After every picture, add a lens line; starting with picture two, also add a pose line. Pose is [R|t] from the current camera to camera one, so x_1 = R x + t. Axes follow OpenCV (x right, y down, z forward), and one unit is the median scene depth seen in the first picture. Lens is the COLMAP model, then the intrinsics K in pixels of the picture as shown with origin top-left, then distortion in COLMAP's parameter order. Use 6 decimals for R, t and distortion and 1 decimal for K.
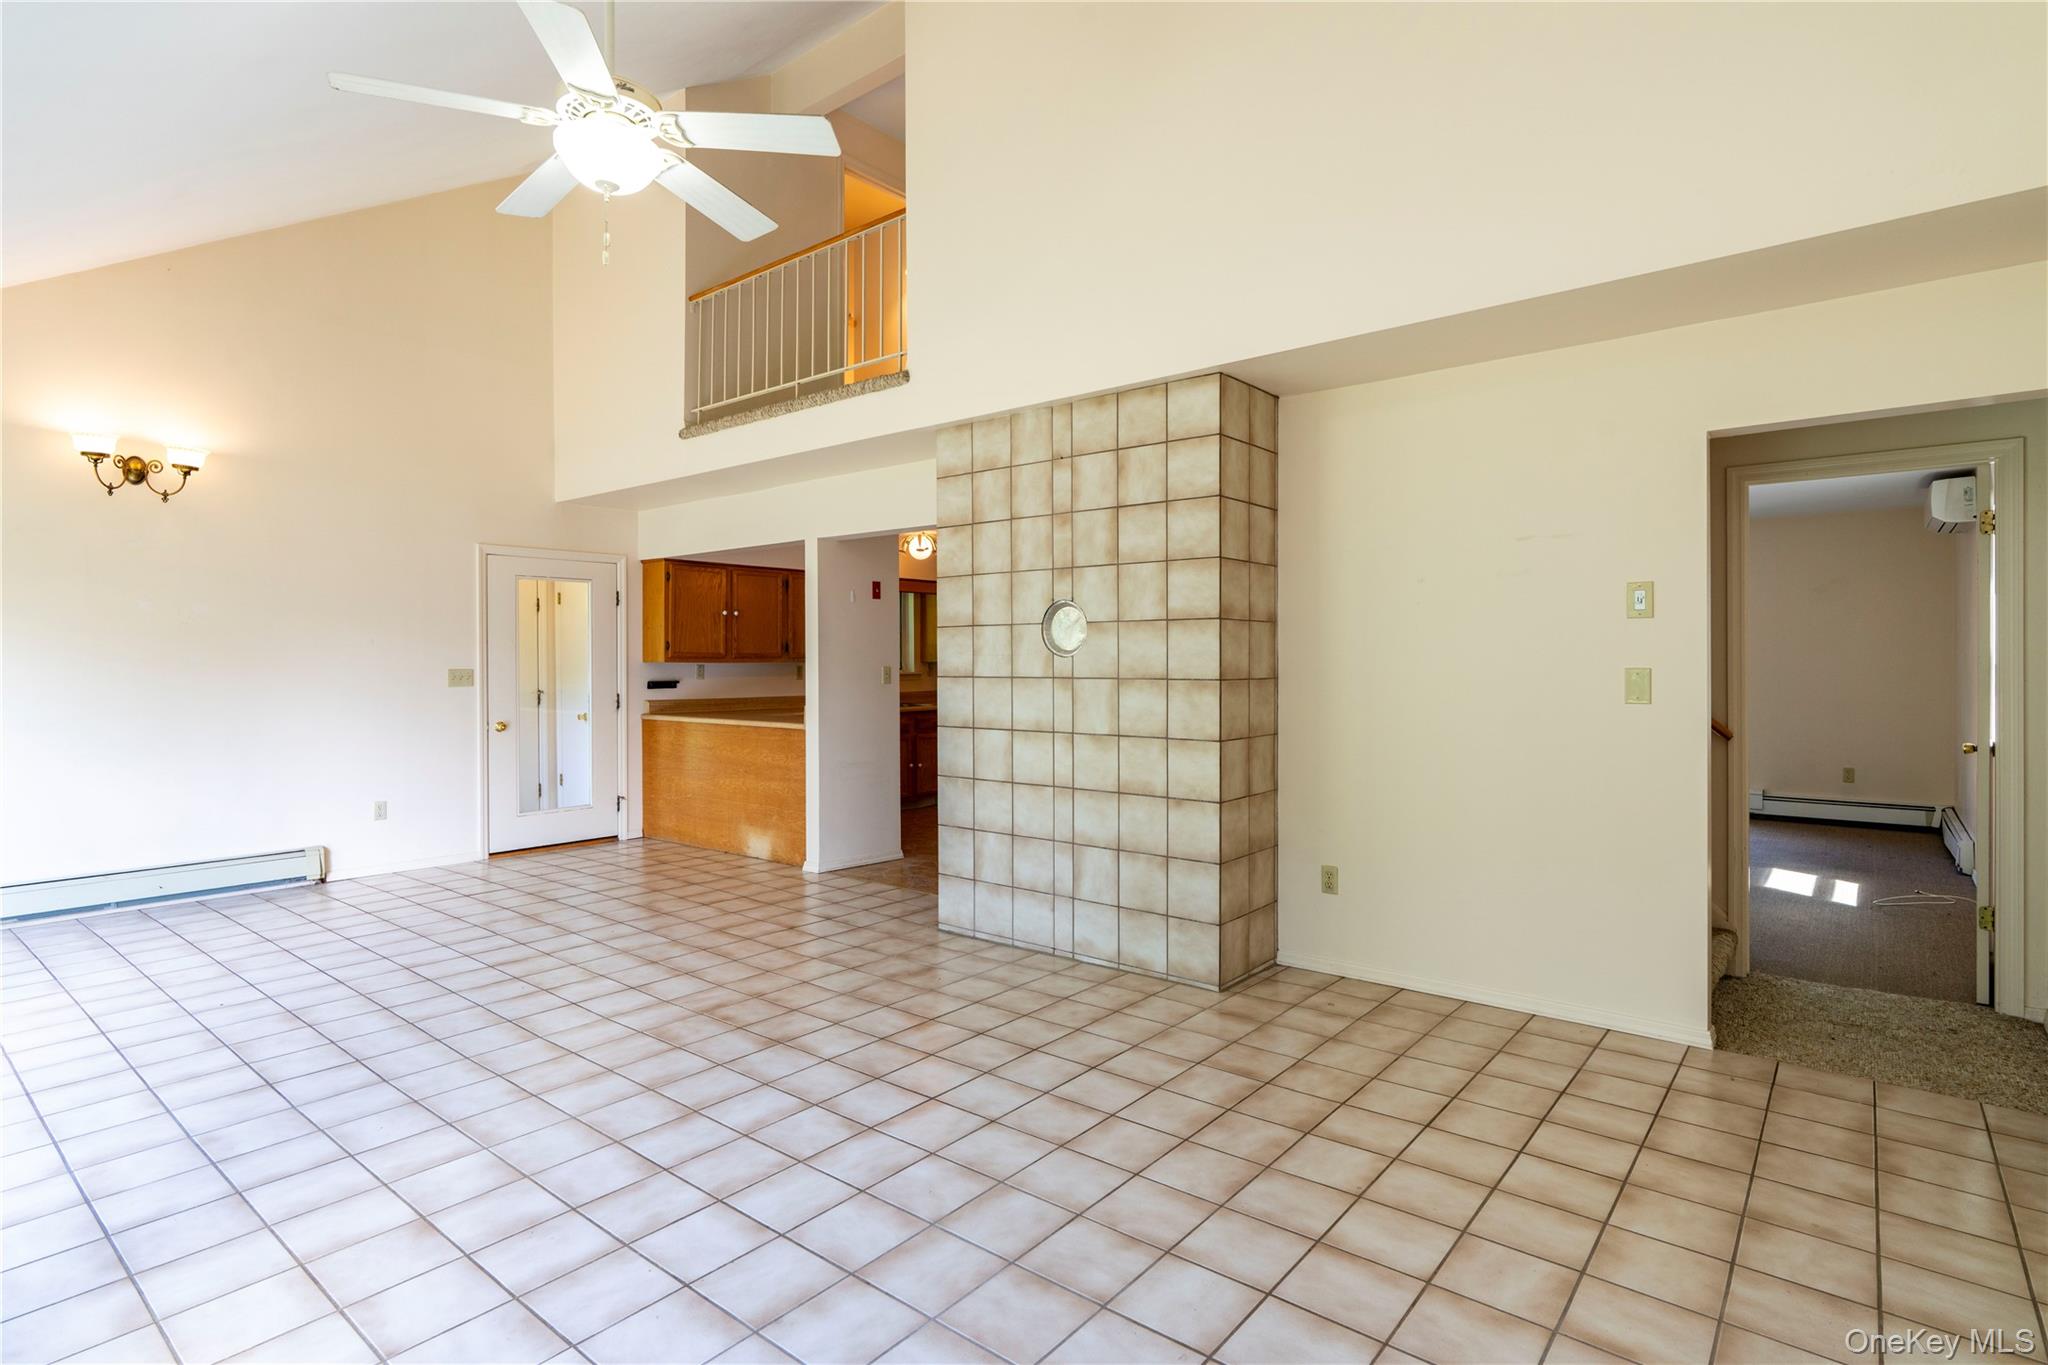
lens RADIAL K [[1018.5, 0, 1033.7], [0, 1018.5, 665.2], [0, 0, 1]] dist [-0.006995, 0.004291]
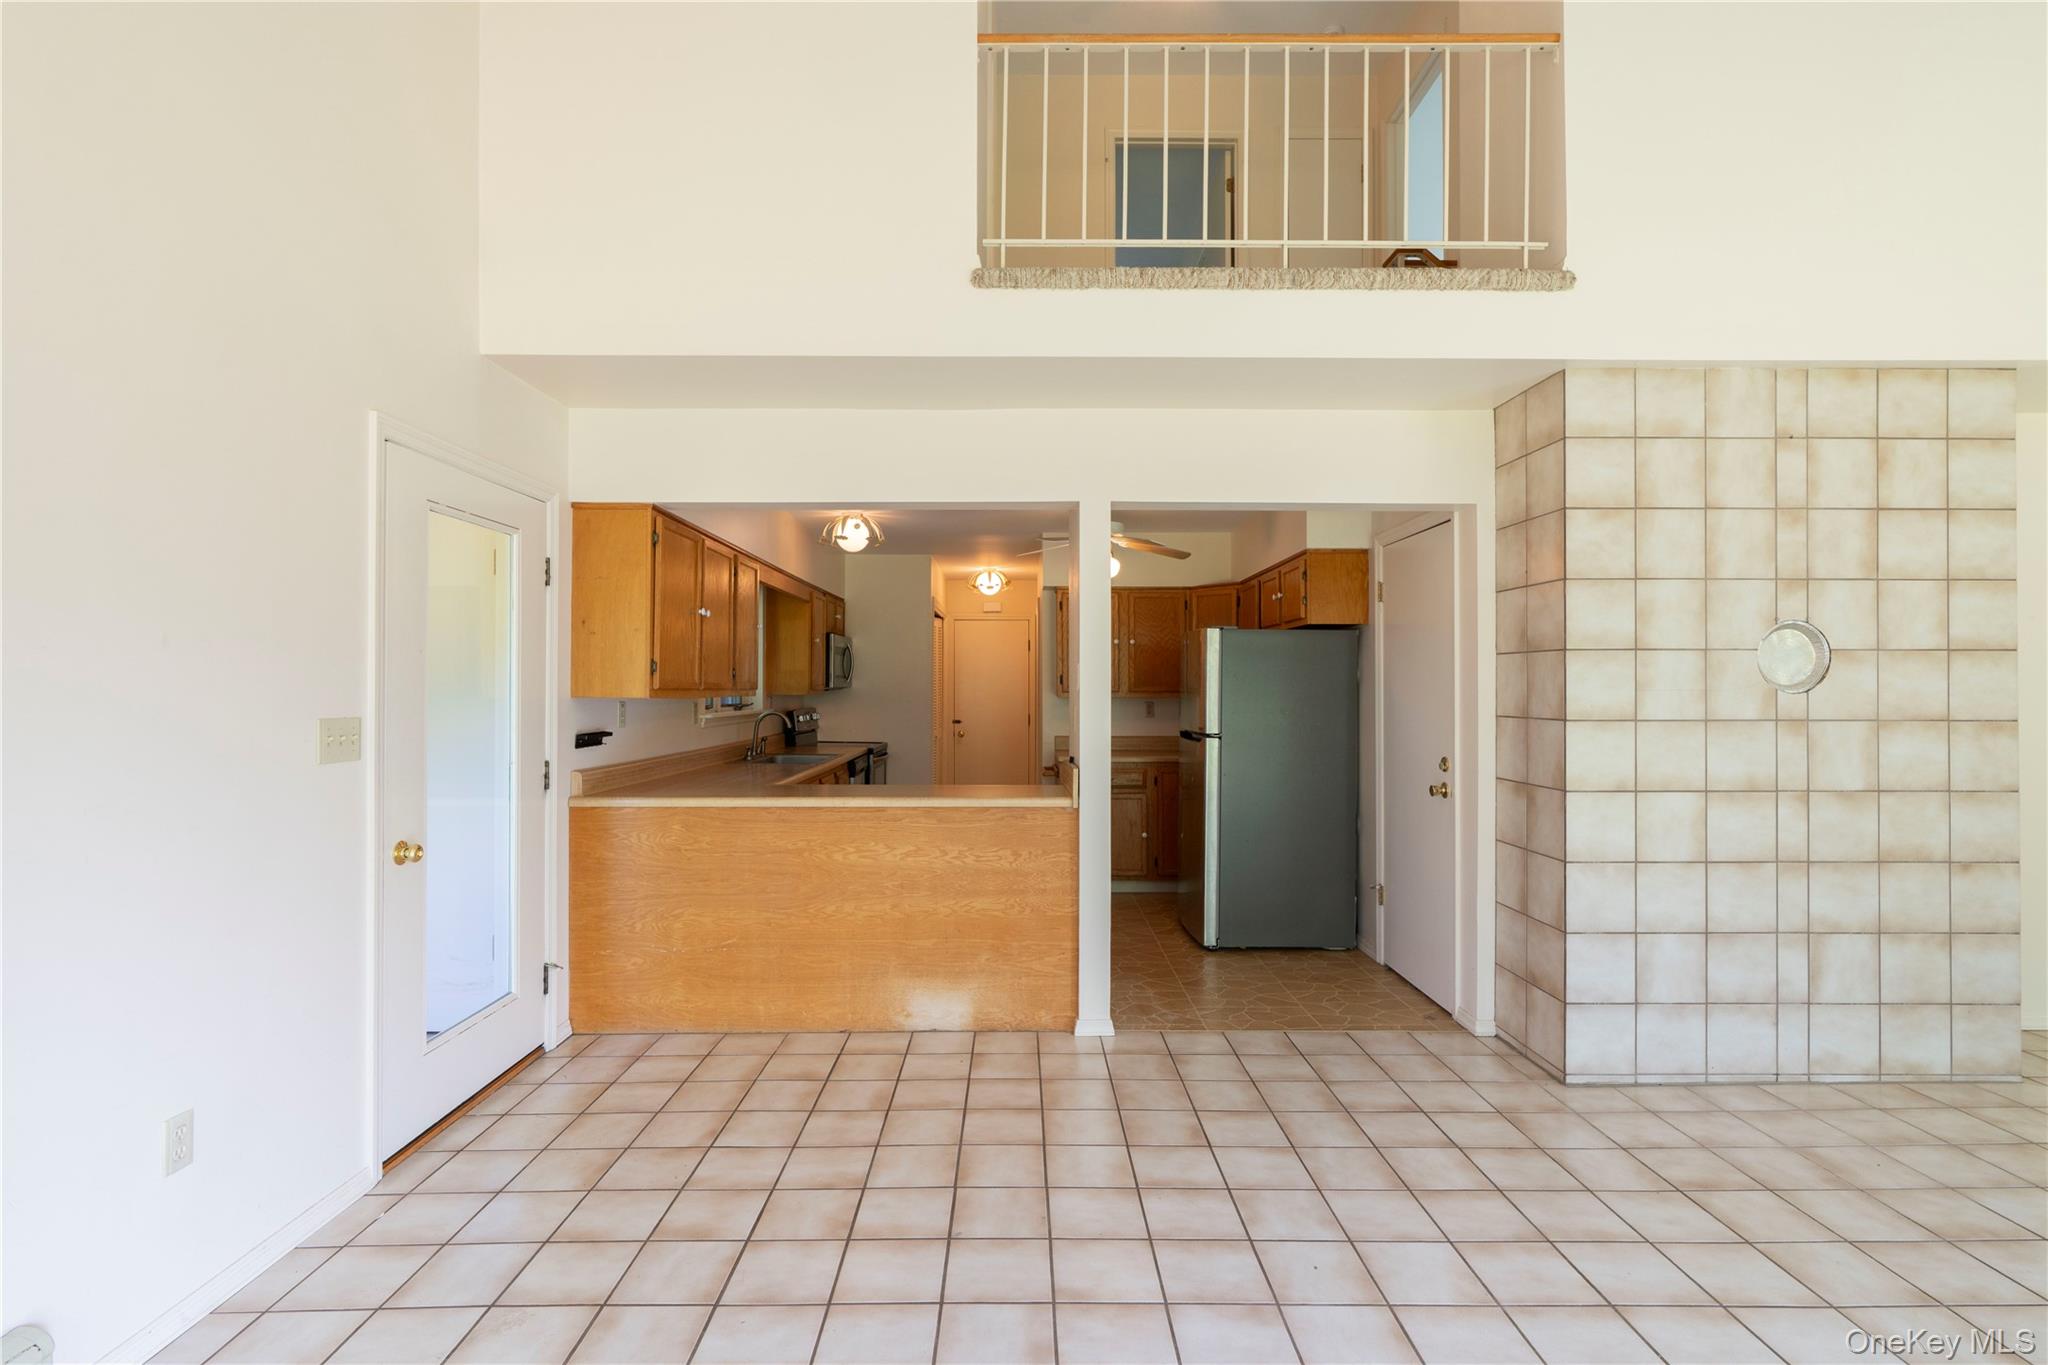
lens RADIAL K [[964.1, 0, 1029.7], [0, 964.1, 680.9], [0, 0, 1]] dist [-0.009391, 0.004369]
pose [[0.772006, 0.007154, 0.635575, -0.913248], [0.000451, 0.999930, -0.011803, -0.009702], [-0.635615, 0.009399, 0.771949, 0.831853]]
